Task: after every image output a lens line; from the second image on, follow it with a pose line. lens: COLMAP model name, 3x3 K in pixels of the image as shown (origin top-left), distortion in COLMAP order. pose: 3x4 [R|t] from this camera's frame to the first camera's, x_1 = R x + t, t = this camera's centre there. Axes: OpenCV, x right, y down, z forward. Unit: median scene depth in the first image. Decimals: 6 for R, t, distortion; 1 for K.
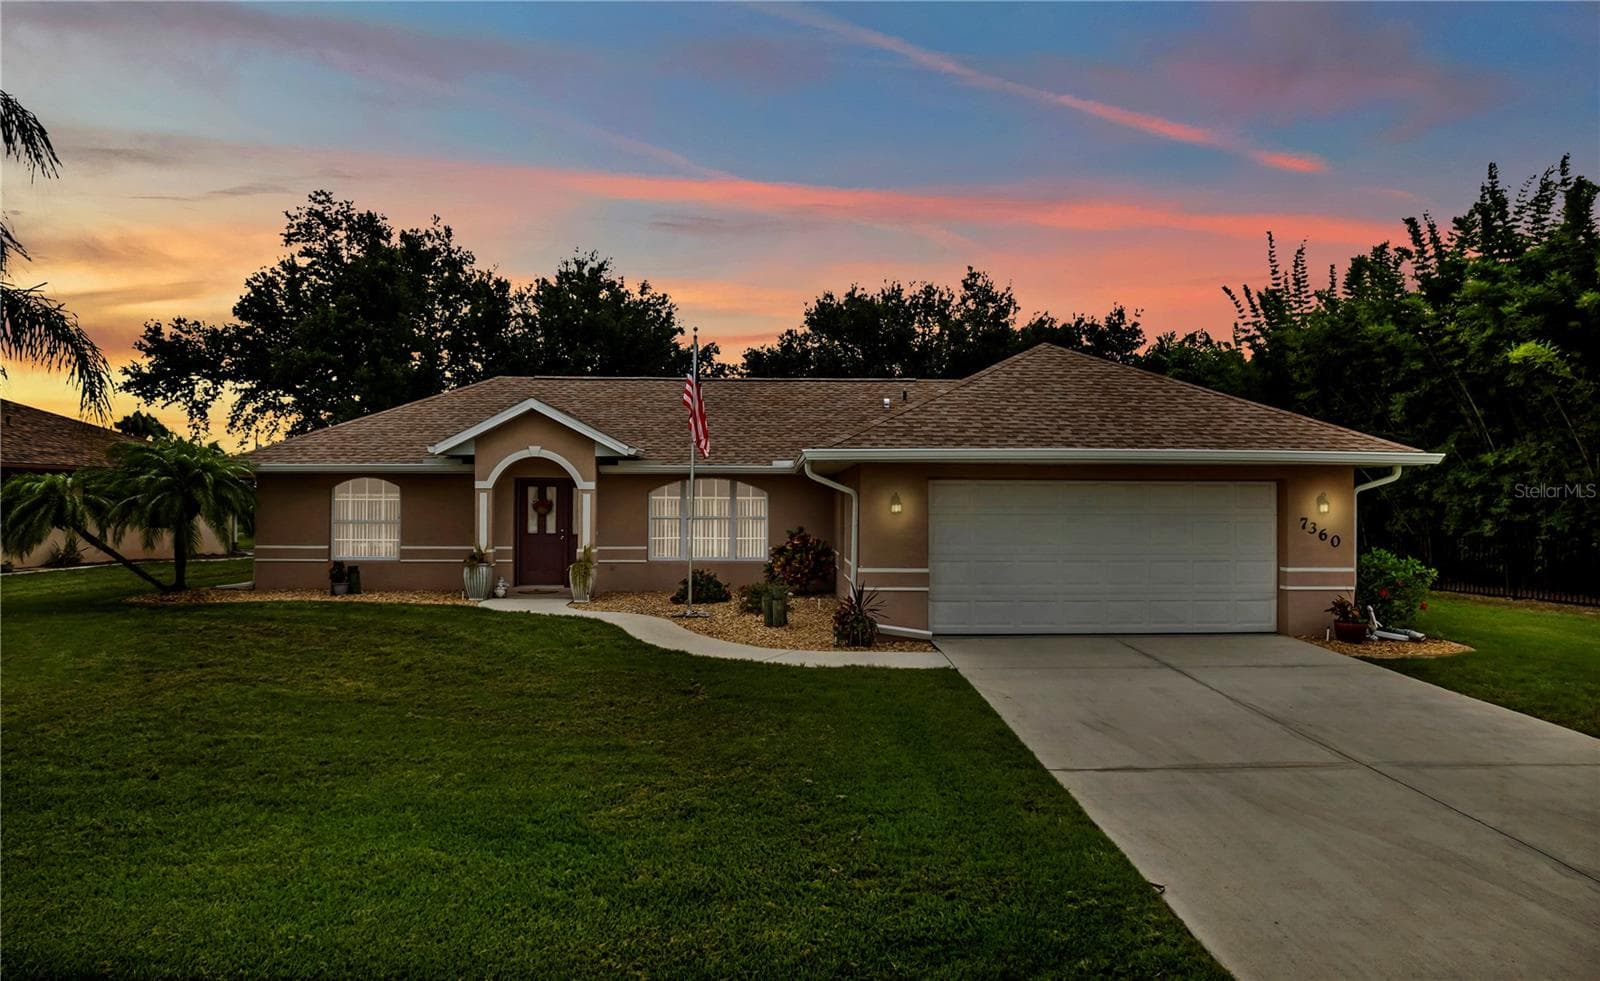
lens RADIAL K [[1082.1, 0, 800.0], [0, 1082.1, 490.5], [0, 0, 1]] dist [-0.040076, 0.002369]
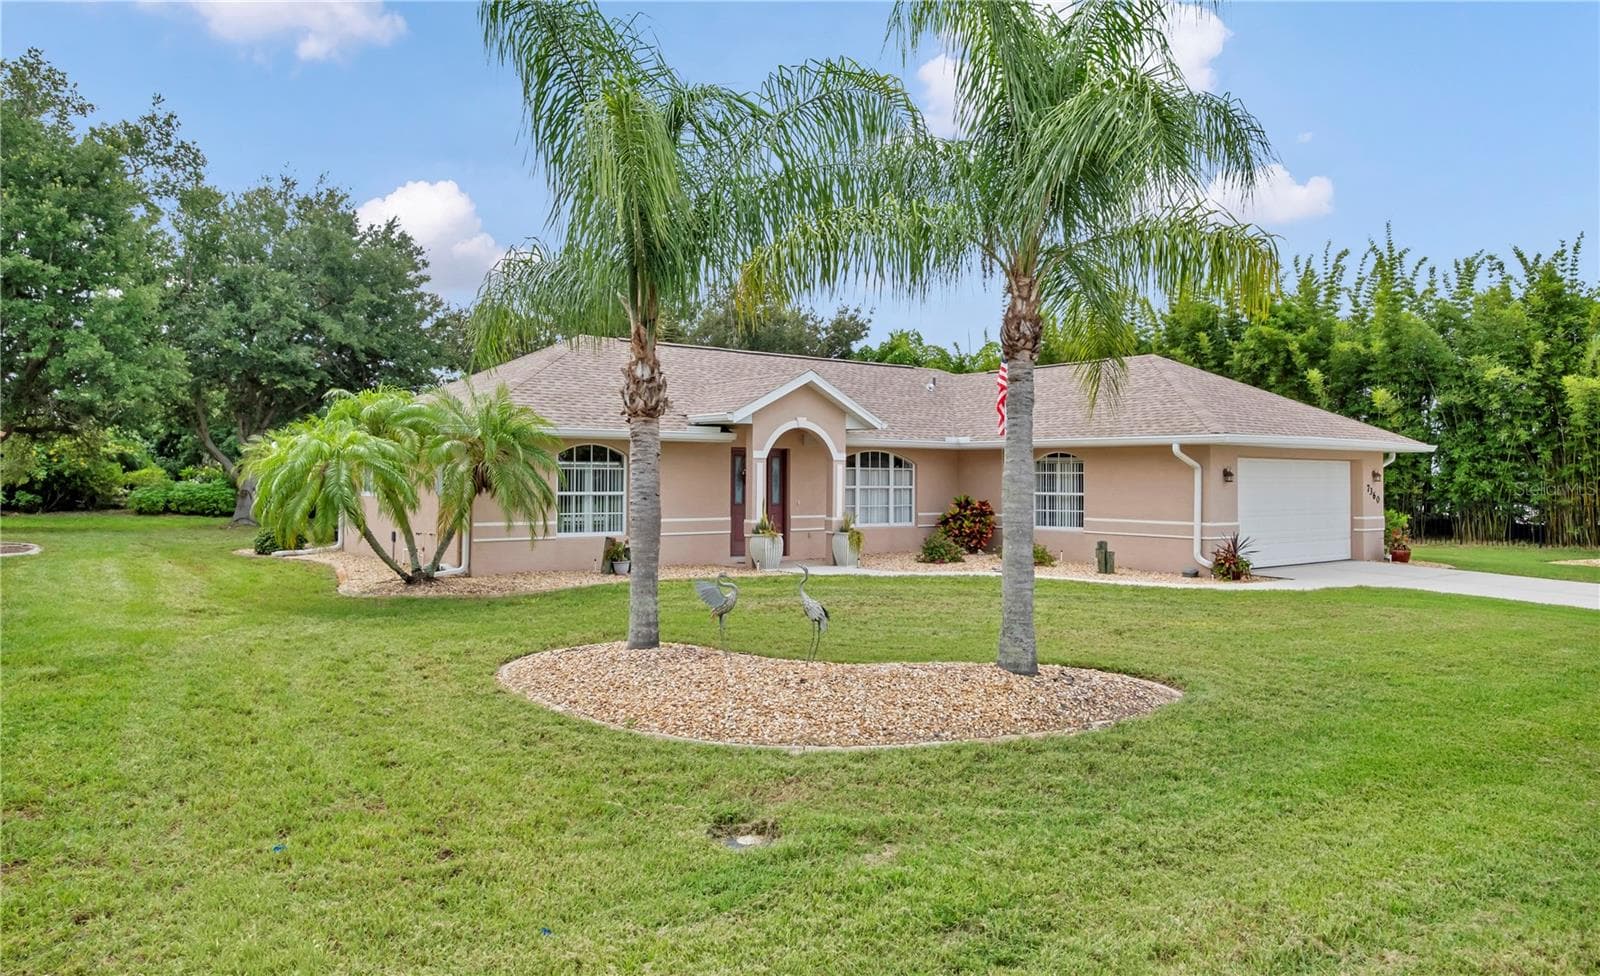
lens RADIAL K [[1082.1, 0, 800.0], [0, 1082.1, 488.0], [0, 0, 1]] dist [-0.040076, 0.002369]
pose [[0.793294, -0.005854, 0.608811, -0.705537], [-0.011398, 0.999636, 0.024465, 0.000433], [-0.608732, -0.026347, 0.792938, 0.159864]]
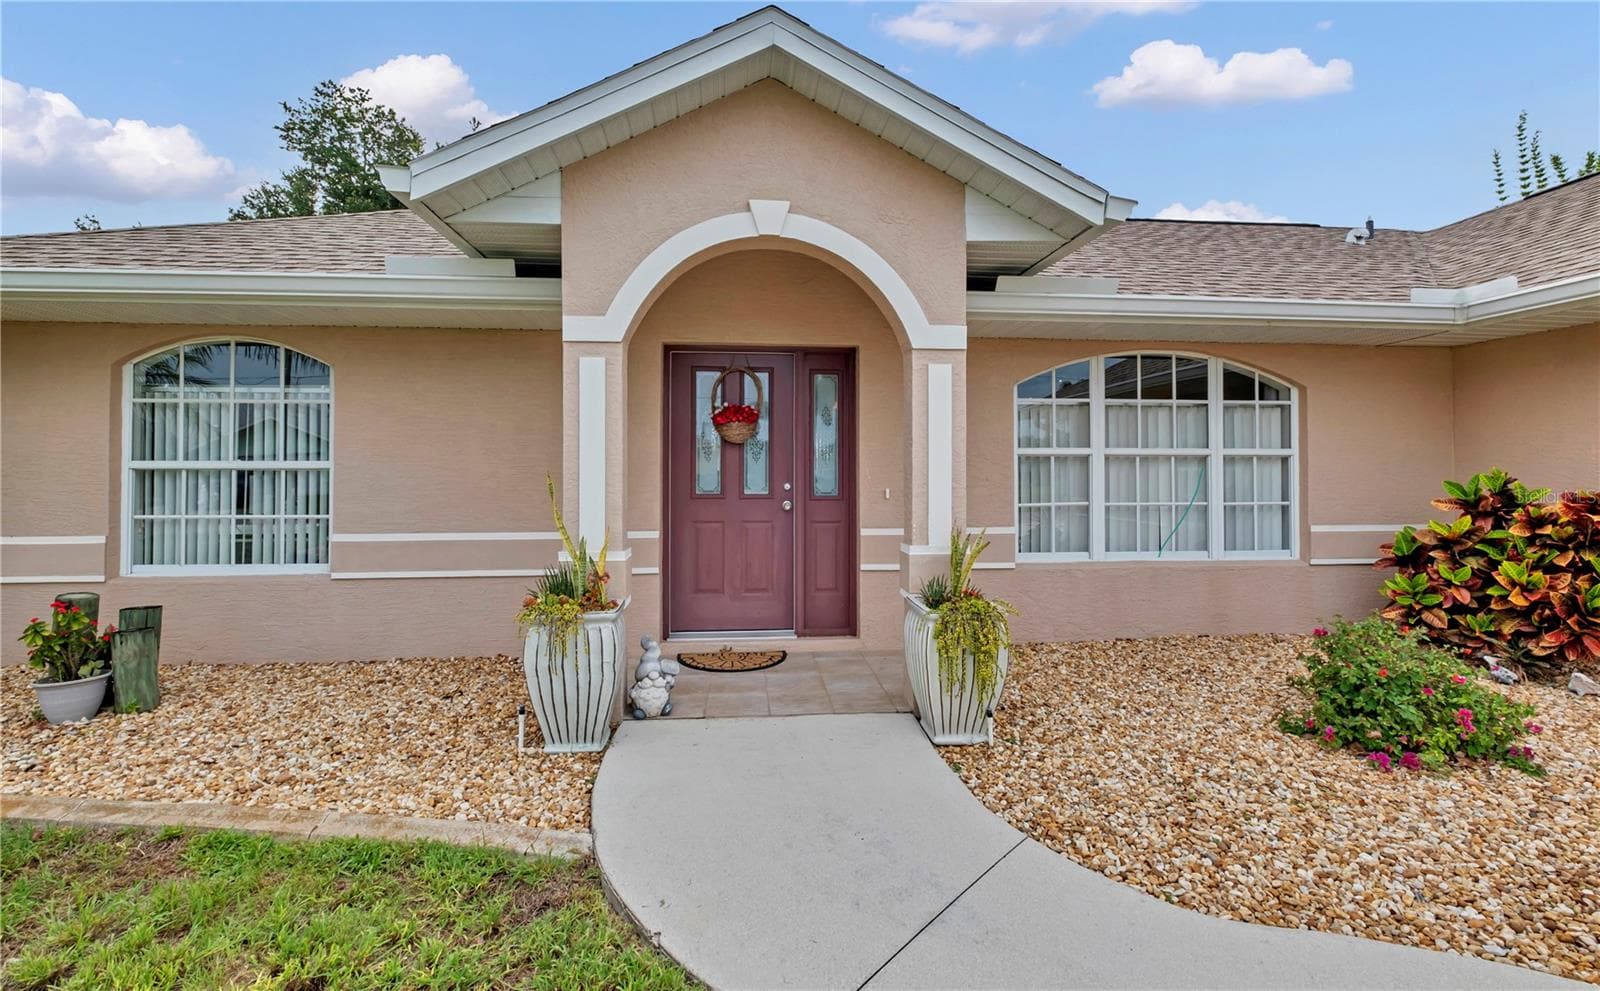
lens RADIAL K [[707.6, 0, 790.8], [0, 707.6, 466.9], [0, 0, 1]] dist [-0.002477, -0.000676]
pose [[0.996914, -0.003149, 0.078433, -0.208506], [0.002387, 0.999949, 0.009803, 0.024326], [-0.078459, -0.009585, 0.996871, 0.658322]]
